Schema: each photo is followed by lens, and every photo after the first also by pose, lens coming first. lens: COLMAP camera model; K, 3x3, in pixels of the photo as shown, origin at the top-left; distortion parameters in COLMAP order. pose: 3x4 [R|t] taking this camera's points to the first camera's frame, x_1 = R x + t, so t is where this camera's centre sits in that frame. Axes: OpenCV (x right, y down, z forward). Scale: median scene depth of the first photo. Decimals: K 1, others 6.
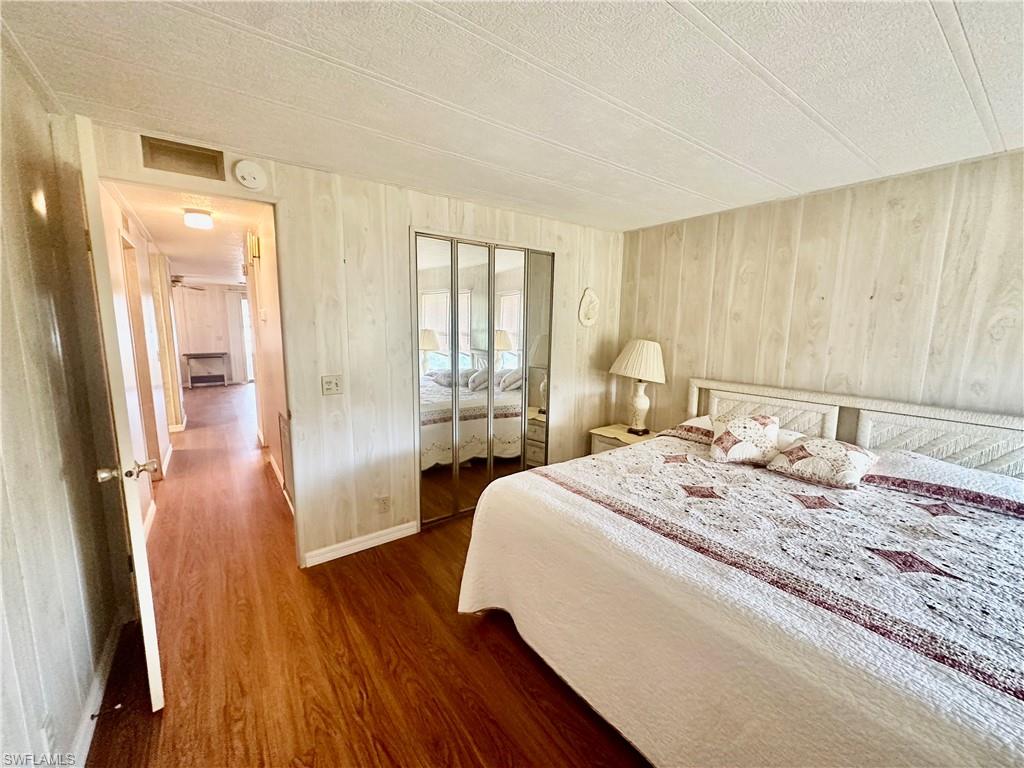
lens RADIAL K [[407.5, 0, 511.9], [0, 407.5, 383.4], [0, 0, 1]] dist [-0.002294, 0.001068]
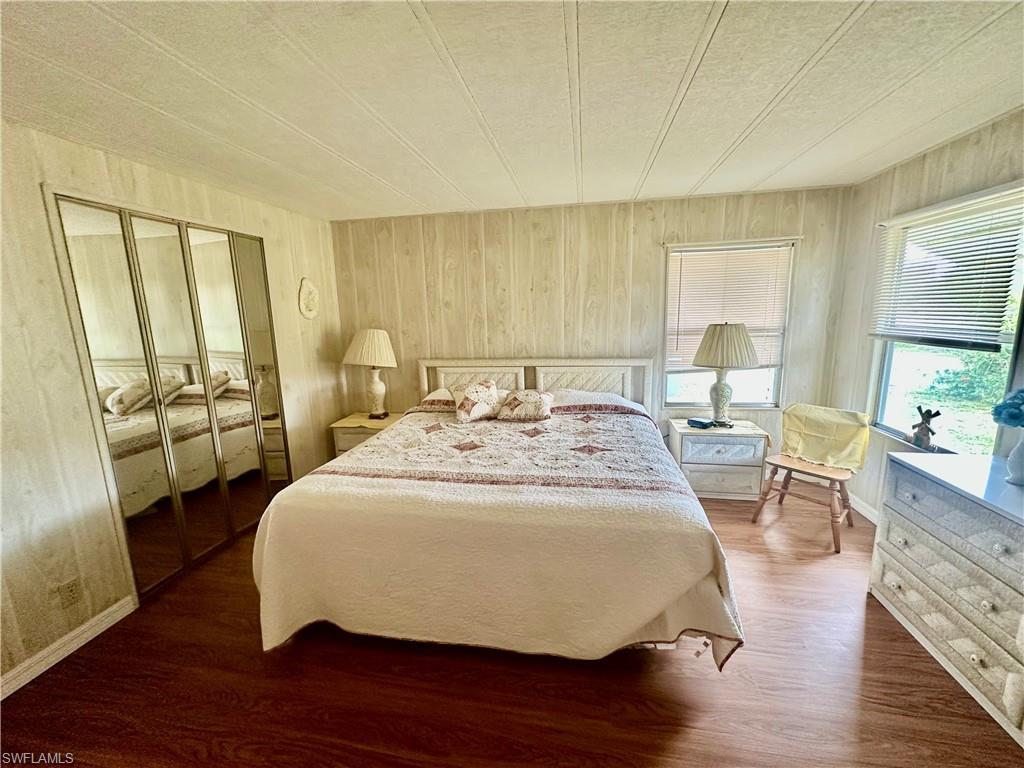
lens RADIAL K [[407.5, 0, 511.9], [0, 407.5, 382.9], [0, 0, 1]] dist [-0.002294, 0.001068]
pose [[0.725791, -0.153643, 0.670539, -0.228817], [0.134151, 0.987637, 0.081096, -0.009645], [-0.674709, 0.031095, 0.737429, -0.023234]]
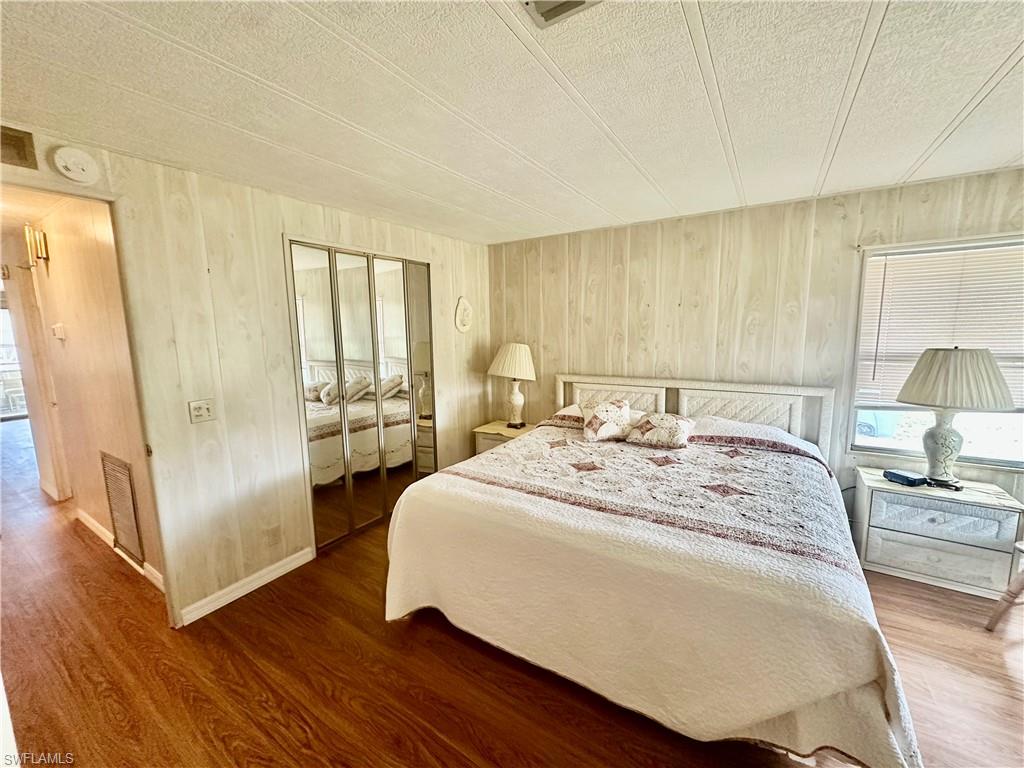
lens RADIAL K [[407.5, 0, 512.2], [0, 407.5, 383.4], [0, 0, 1]] dist [-0.002294, 0.001068]
pose [[0.932580, -0.078064, 0.352420, -0.140819], [0.080858, 0.996702, 0.006810, -0.007949], [-0.351789, 0.022145, 0.935817, -0.064533]]
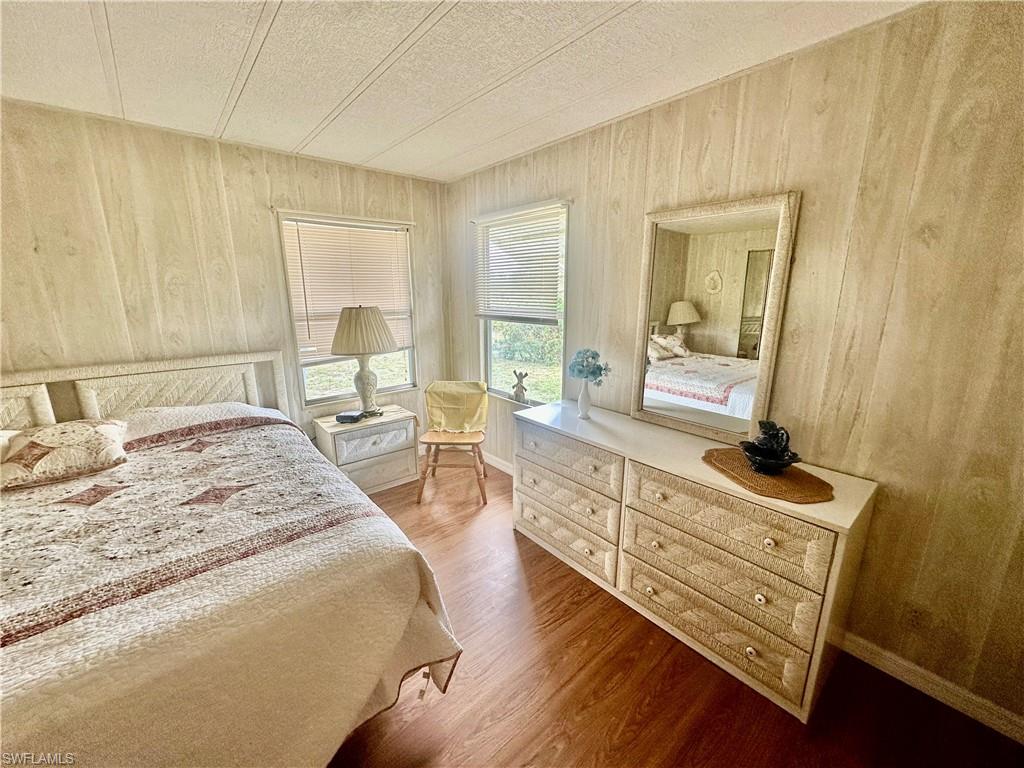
lens RADIAL K [[407.5, 0, 510.9], [0, 407.5, 383.7], [0, 0, 1]] dist [-0.002294, 0.001068]
pose [[-0.068680, -0.235557, 0.969431, -0.070328], [0.142706, 0.959413, 0.243233, -0.010838], [-0.987379, 0.155049, -0.032277, 0.118174]]
